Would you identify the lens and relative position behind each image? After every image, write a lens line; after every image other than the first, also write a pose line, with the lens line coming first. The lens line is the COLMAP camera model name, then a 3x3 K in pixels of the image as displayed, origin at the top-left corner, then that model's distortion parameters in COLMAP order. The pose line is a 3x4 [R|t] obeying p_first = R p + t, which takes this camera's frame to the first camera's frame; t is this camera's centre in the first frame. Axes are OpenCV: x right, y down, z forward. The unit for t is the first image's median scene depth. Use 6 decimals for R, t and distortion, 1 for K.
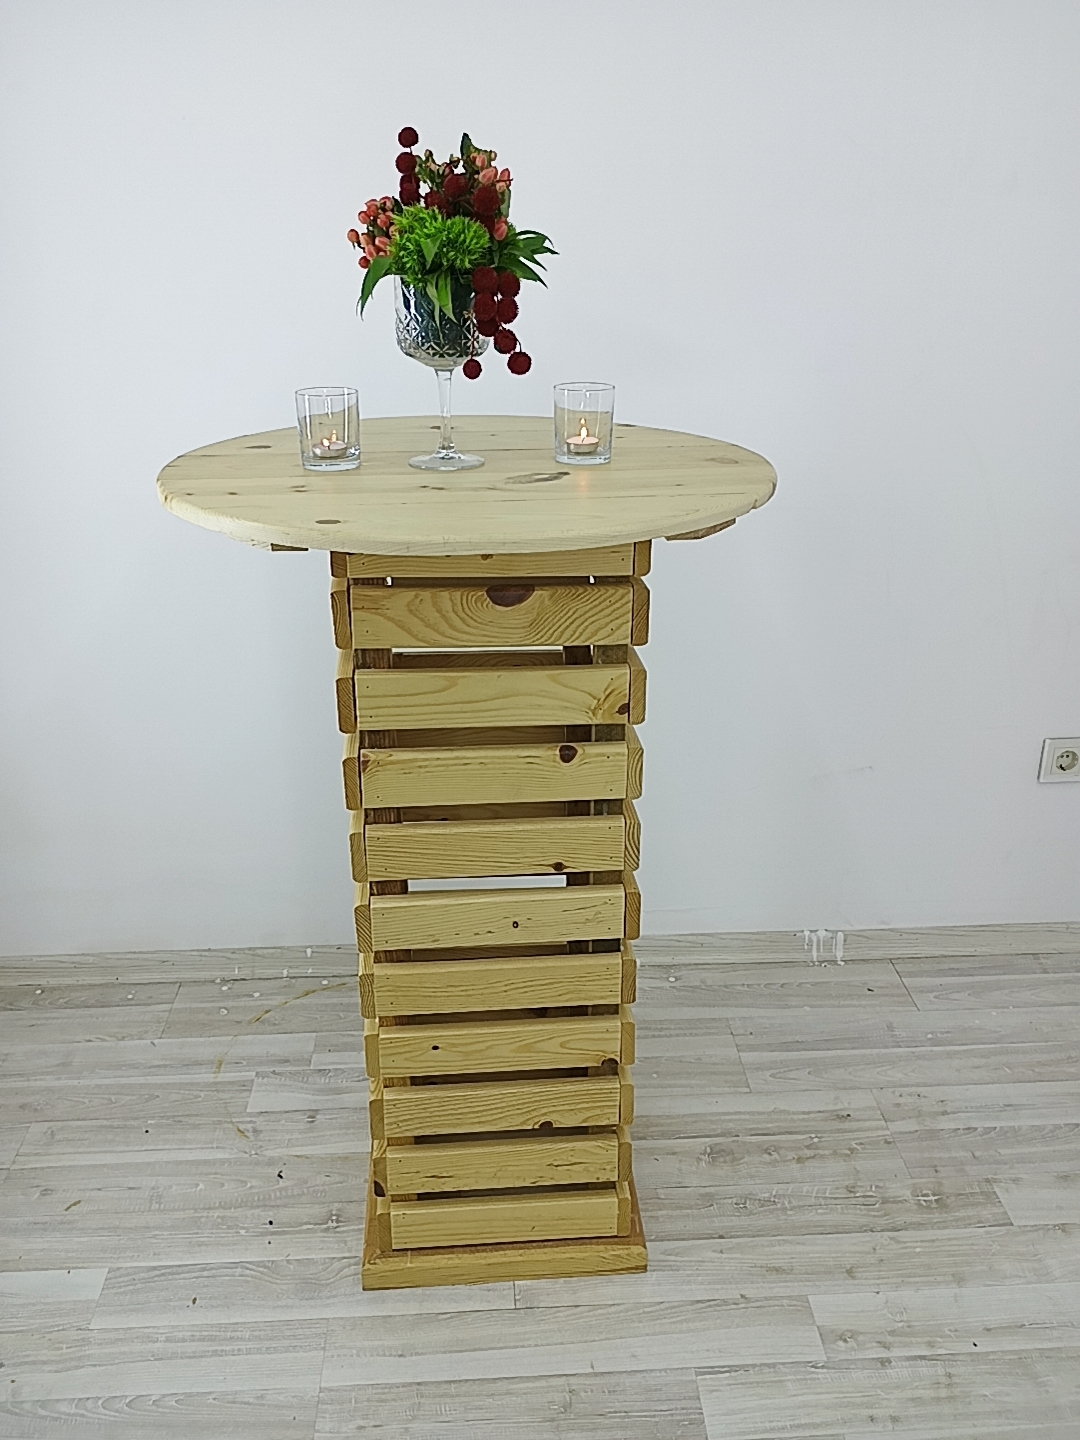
lens RADIAL K [[1197.3, 0, 536.9], [0, 1197.3, 717.9], [0, 0, 1]] dist [0.064101, -0.097012]
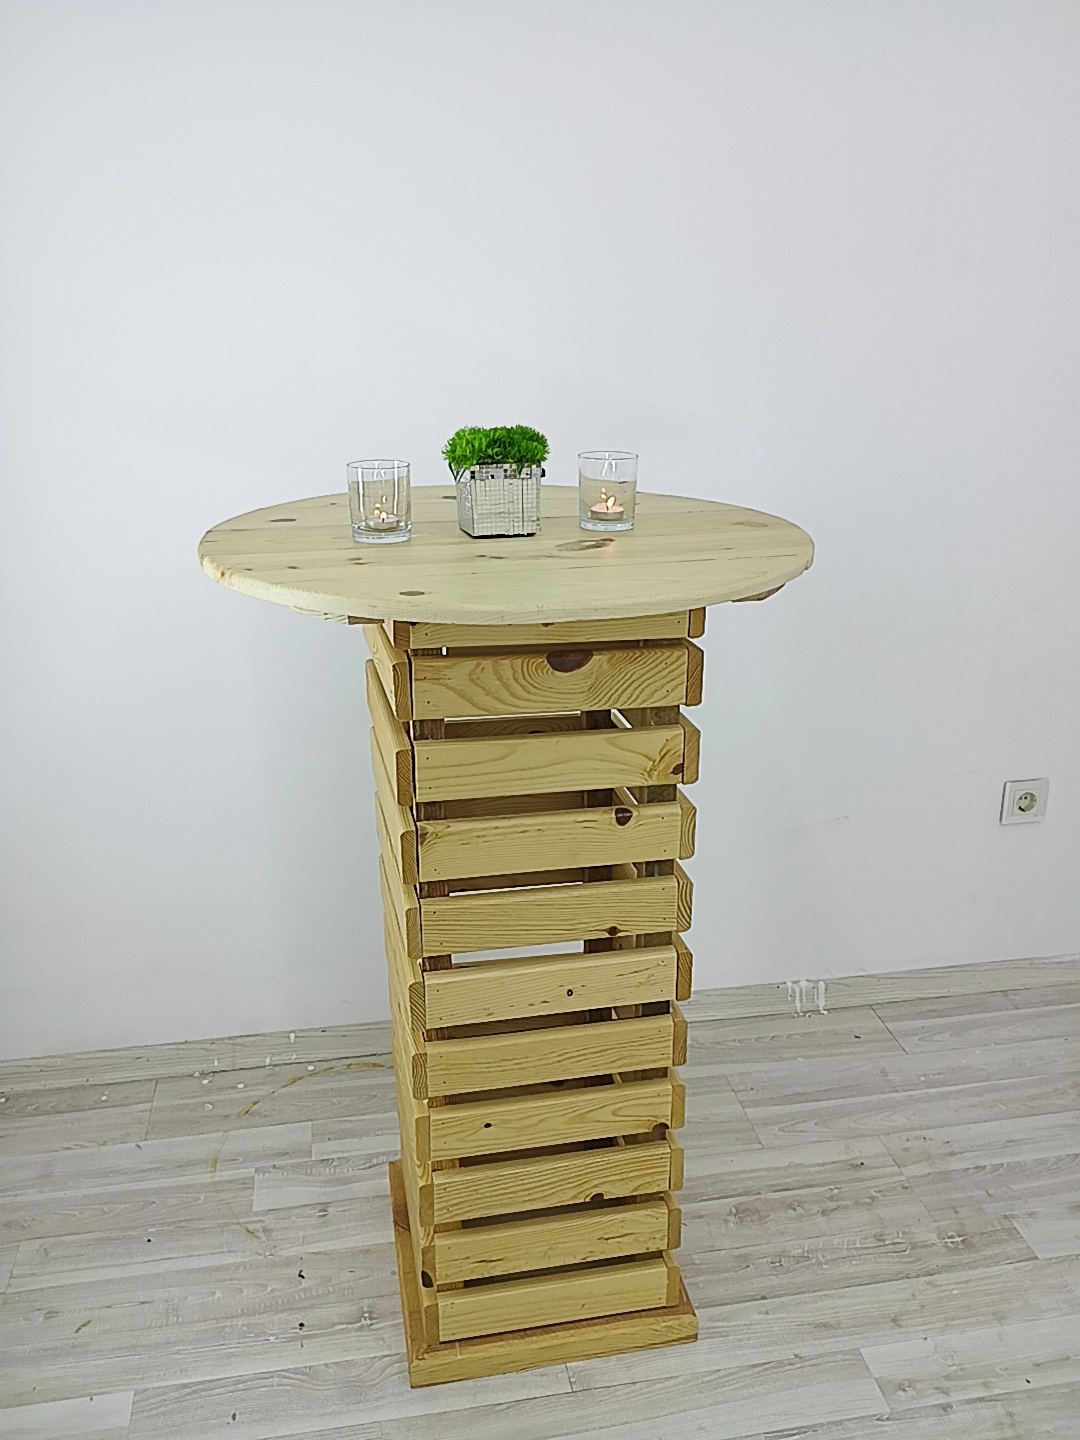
lens RADIAL K [[1200.3, 0, 536.1], [0, 1200.3, 718.7], [0, 0, 1]] dist [0.071233, -0.116154]
pose [[0.992984, -0.039244, 0.111546, -0.114640], [0.045089, 0.997713, -0.050363, -0.003047], [-0.109314, 0.055039, 0.992482, 0.004445]]
